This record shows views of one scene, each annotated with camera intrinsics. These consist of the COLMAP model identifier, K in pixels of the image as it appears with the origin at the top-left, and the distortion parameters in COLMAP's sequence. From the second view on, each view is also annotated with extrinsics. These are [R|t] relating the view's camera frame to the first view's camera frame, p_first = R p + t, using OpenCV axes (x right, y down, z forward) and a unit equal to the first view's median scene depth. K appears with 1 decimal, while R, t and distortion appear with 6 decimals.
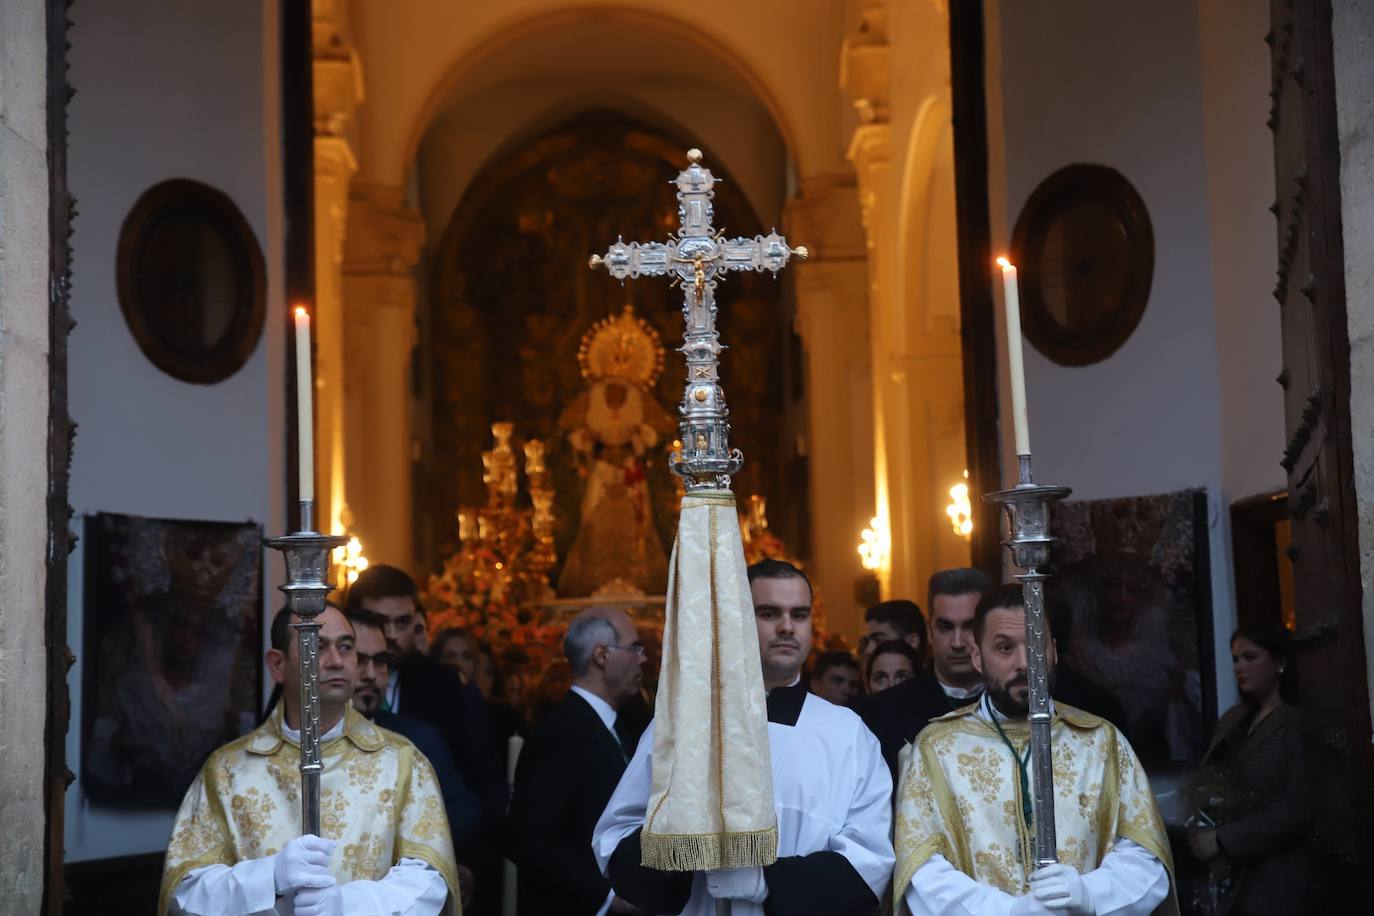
lens RADIAL K [[1904.8, 0, 706.4], [0, 1904.8, 438.8], [0, 0, 1]] dist [0.108922, 0.039292]
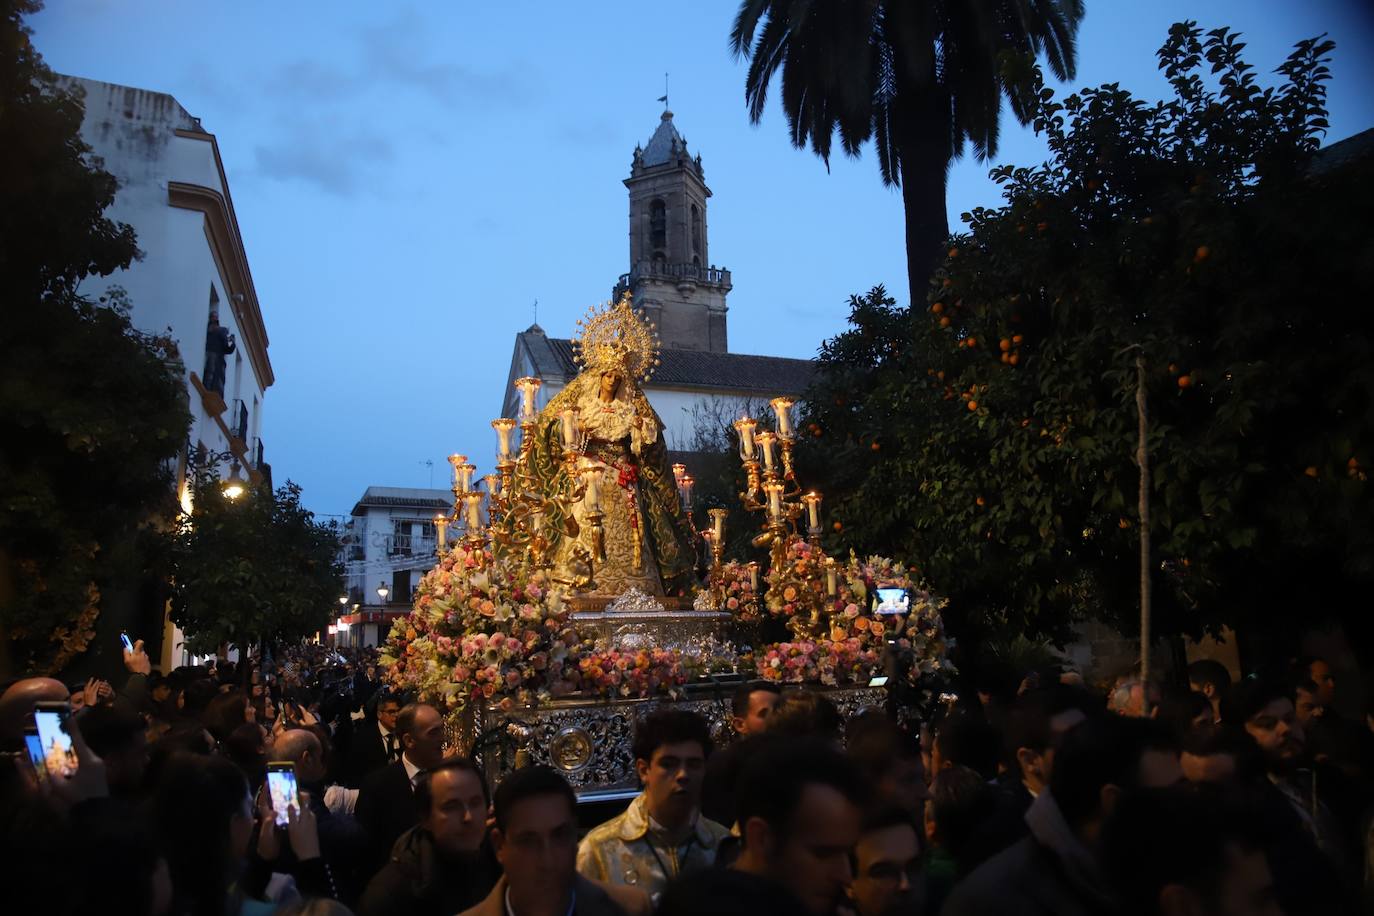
lens RADIAL K [[929.8, 0, 739.6], [0, 929.8, 455.2], [0, 0, 1]] dist [-0.124603, 0.000406]
pose [[0.928996, 0.059122, 0.365338, -0.171091], [-0.023654, 0.994624, -0.100811, 0.060016], [-0.369334, 0.085012, 0.925400, 0.663692]]
